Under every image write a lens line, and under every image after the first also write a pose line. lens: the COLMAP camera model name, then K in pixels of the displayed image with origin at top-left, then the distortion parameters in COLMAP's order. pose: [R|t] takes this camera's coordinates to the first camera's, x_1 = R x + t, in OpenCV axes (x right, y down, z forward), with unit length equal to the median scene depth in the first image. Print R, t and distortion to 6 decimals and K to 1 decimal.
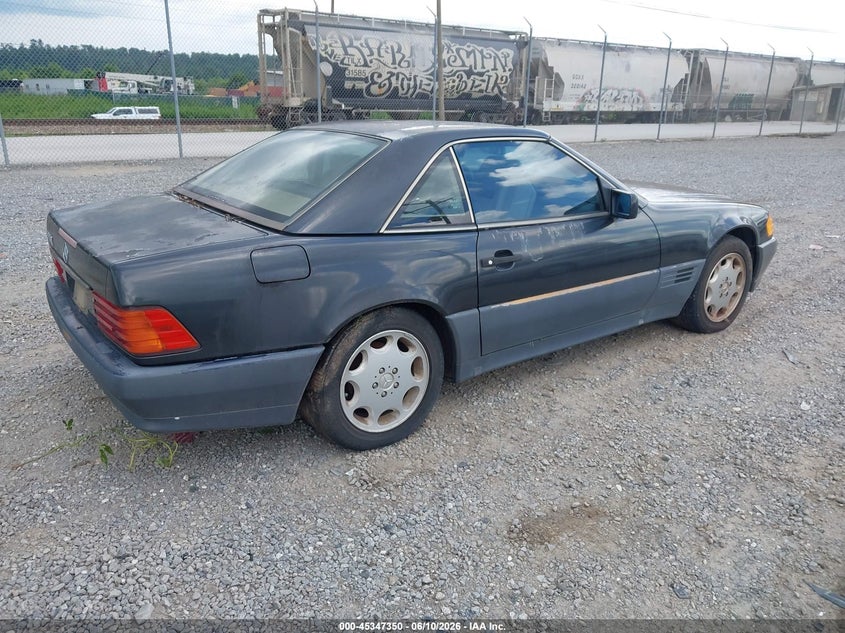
lens RADIAL K [[702.1, 0, 401.2], [0, 702.1, 316.1], [0, 0, 1]] dist [0.012007, 0.008640]
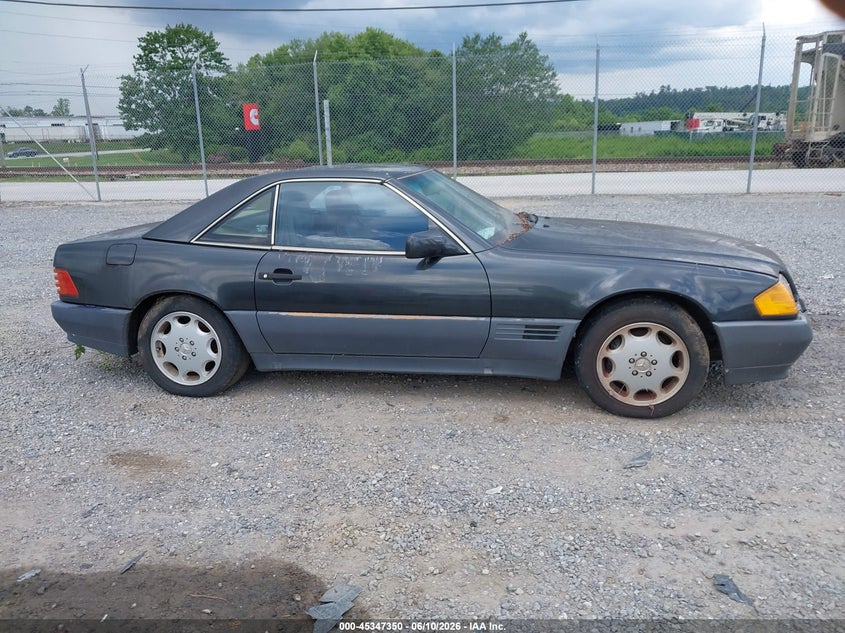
lens RADIAL K [[702.1, 0, 401.2], [0, 702.1, 316.1], [0, 0, 1]] dist [0.012007, 0.008640]
pose [[0.656016, 0.158006, -0.738022, 0.192621], [-0.194970, 0.980129, 0.036534, -0.015767], [0.729130, 0.119925, 0.673786, 0.054820]]
